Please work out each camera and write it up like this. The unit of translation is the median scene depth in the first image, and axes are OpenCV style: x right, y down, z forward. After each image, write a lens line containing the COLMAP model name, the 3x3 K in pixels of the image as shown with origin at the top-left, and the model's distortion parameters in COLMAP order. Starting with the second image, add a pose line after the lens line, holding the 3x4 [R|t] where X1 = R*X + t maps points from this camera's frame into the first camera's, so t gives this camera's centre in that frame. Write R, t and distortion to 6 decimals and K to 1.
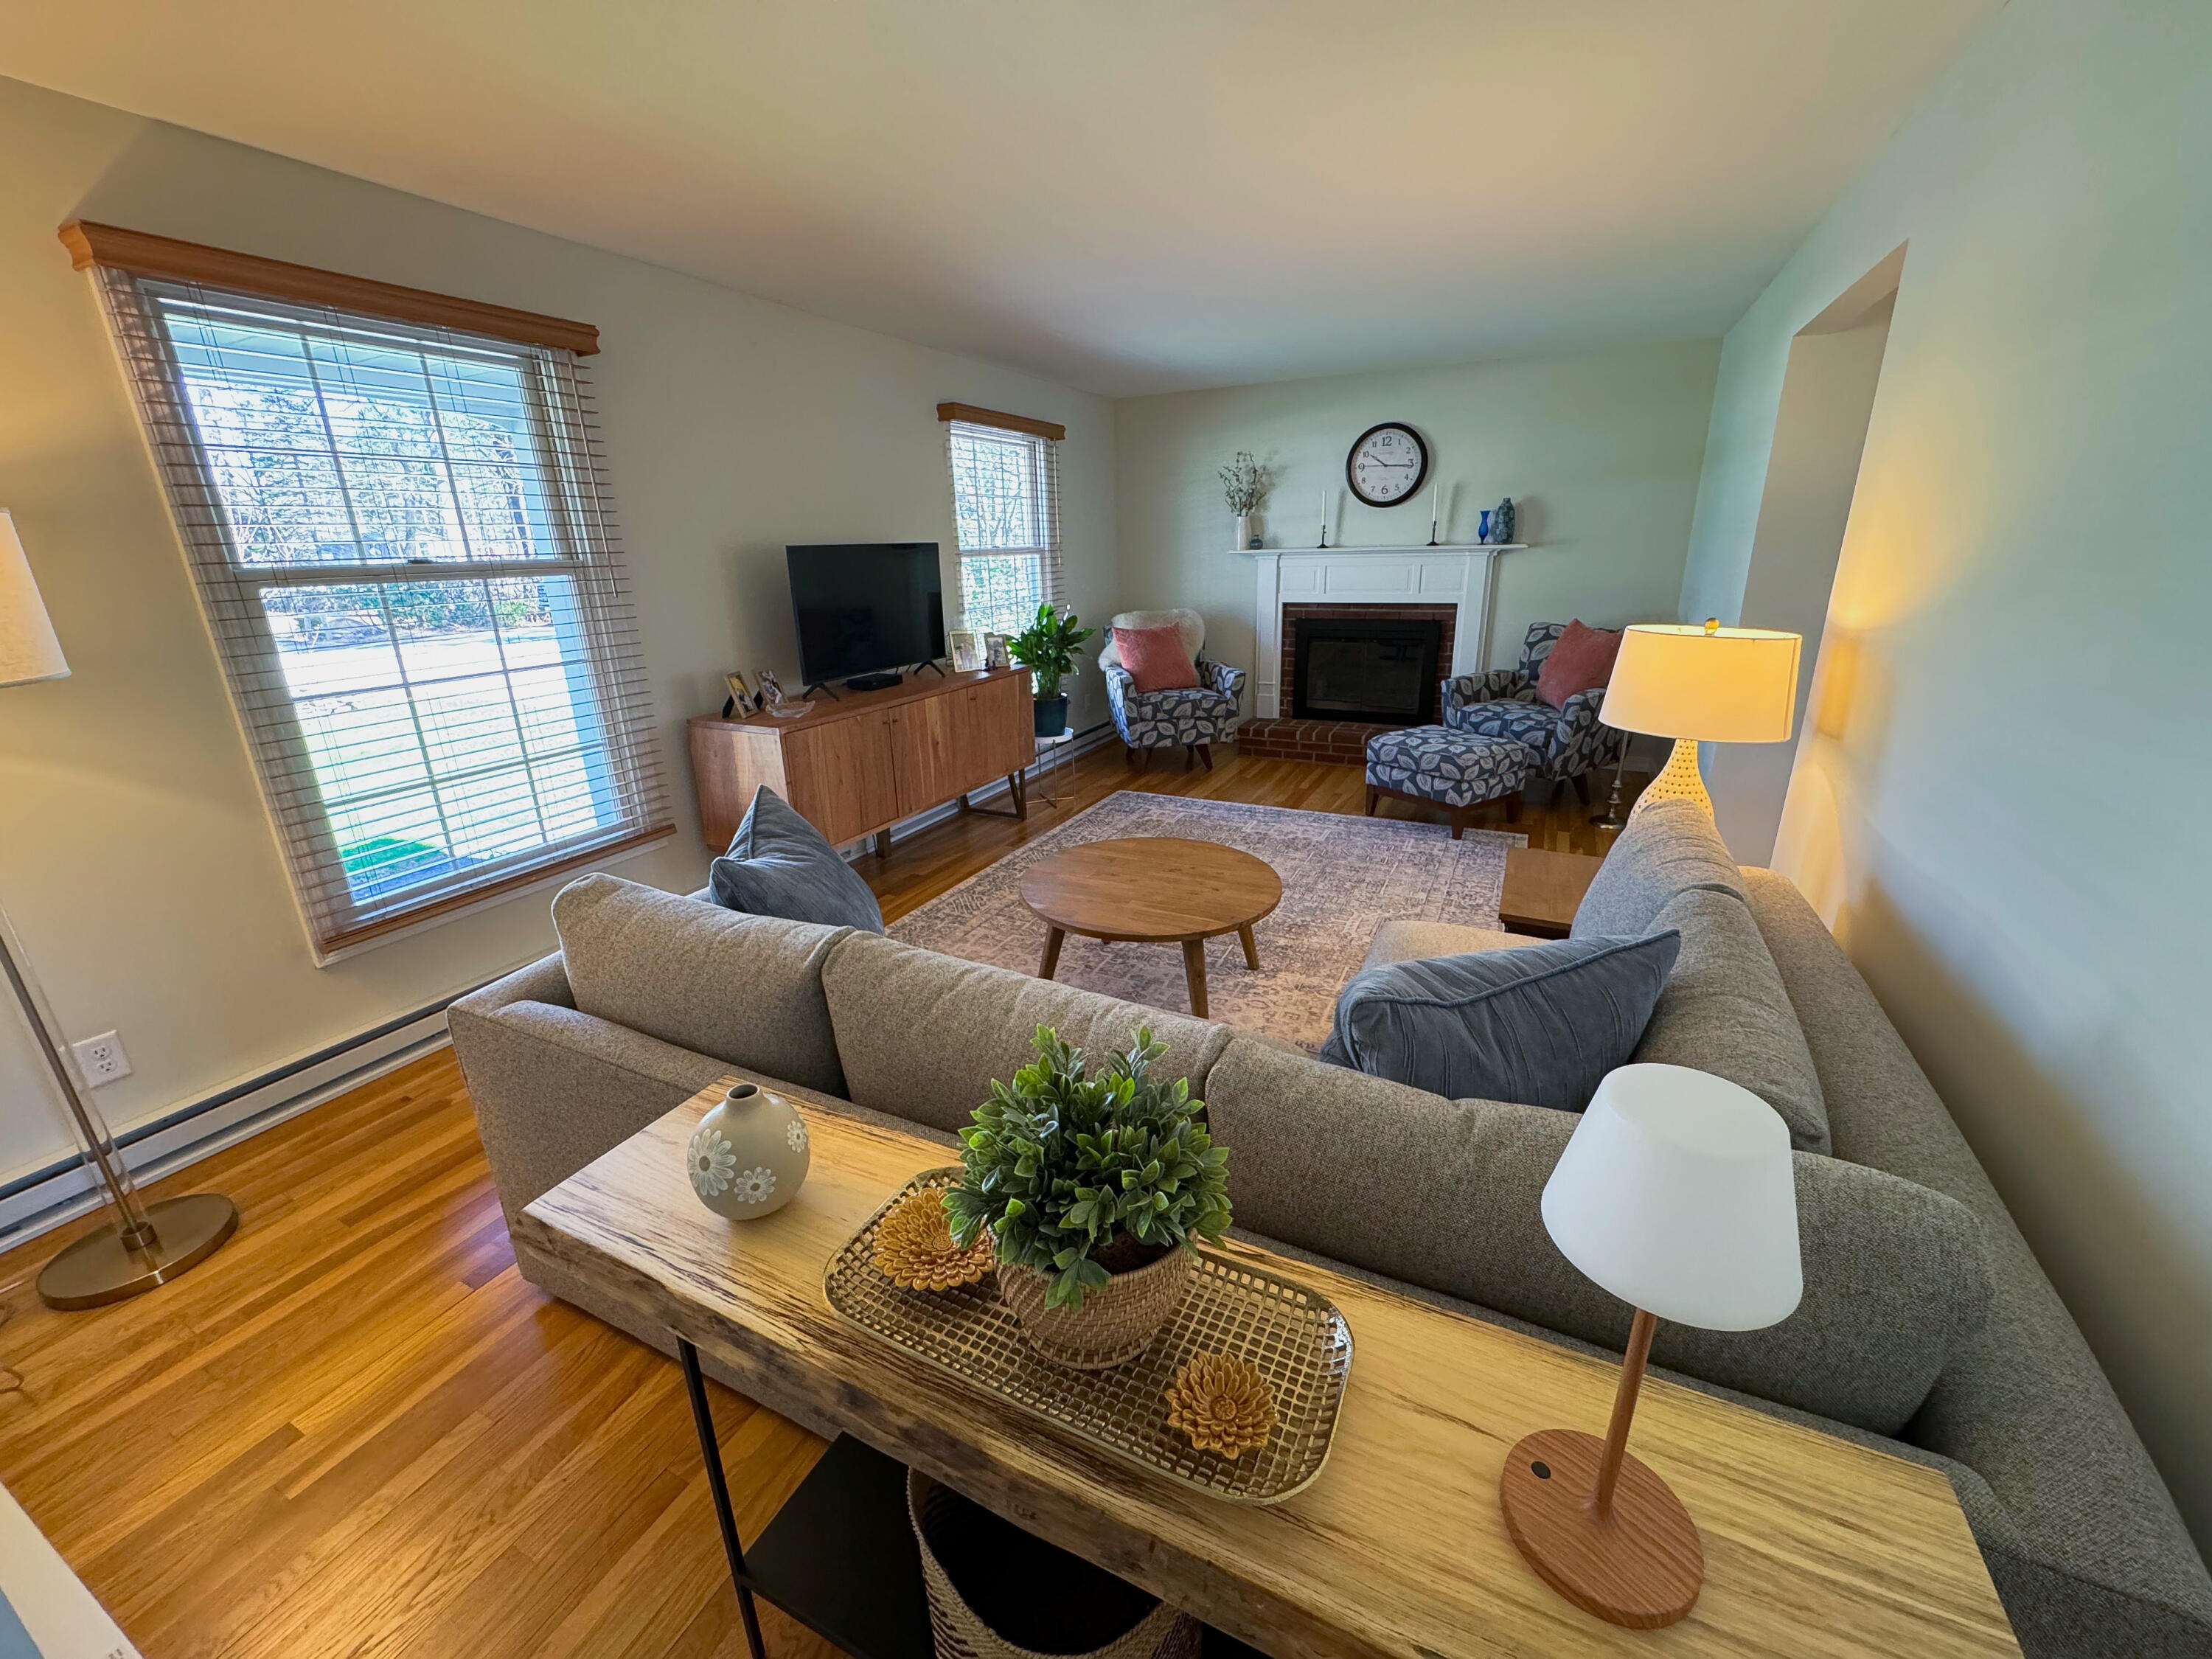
lens RADIAL K [[883.2, 0, 1107.8], [0, 883.2, 828.1], [0, 0, 1]] dist [-0.000620, 0.000190]
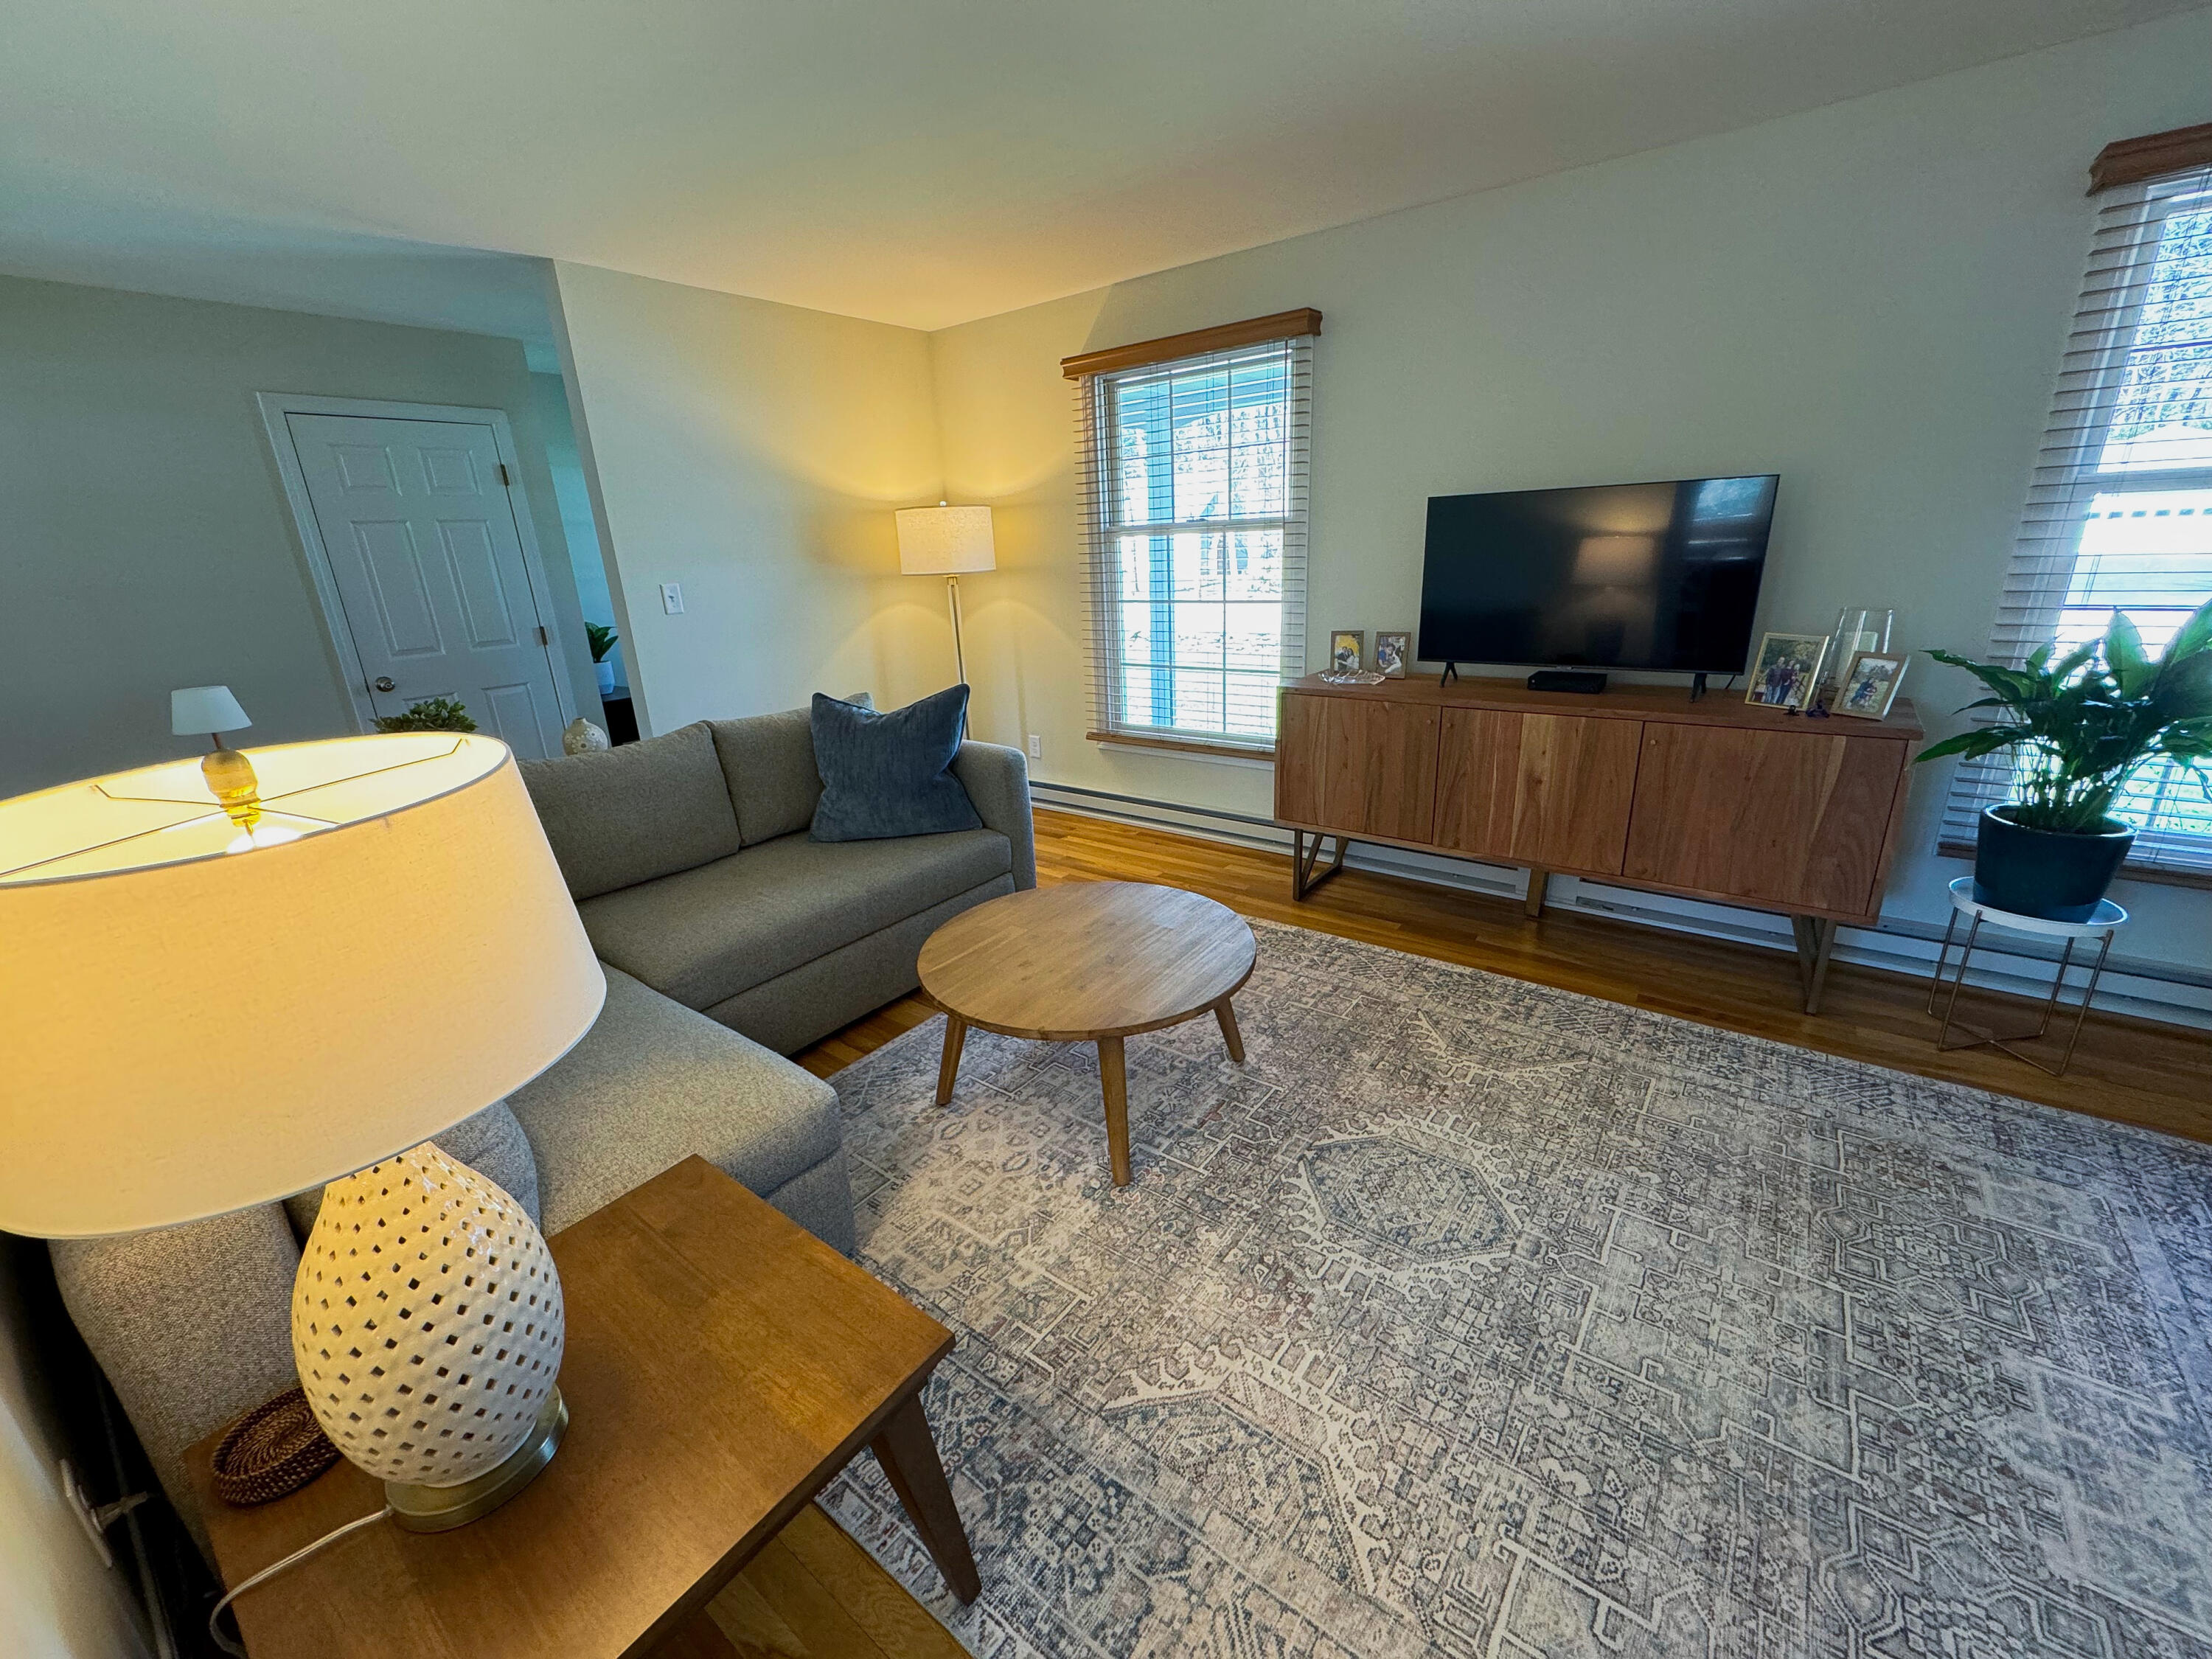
lens RADIAL K [[883.2, 0, 1098.5], [0, 883.2, 826.7], [0, 0, 1]] dist [-0.000620, 0.000190]
pose [[-0.197632, 0.327060, -0.924107, 0.526912], [-0.261836, 0.890837, 0.371282, -0.233062], [0.944660, 0.315342, -0.090422, 0.759561]]
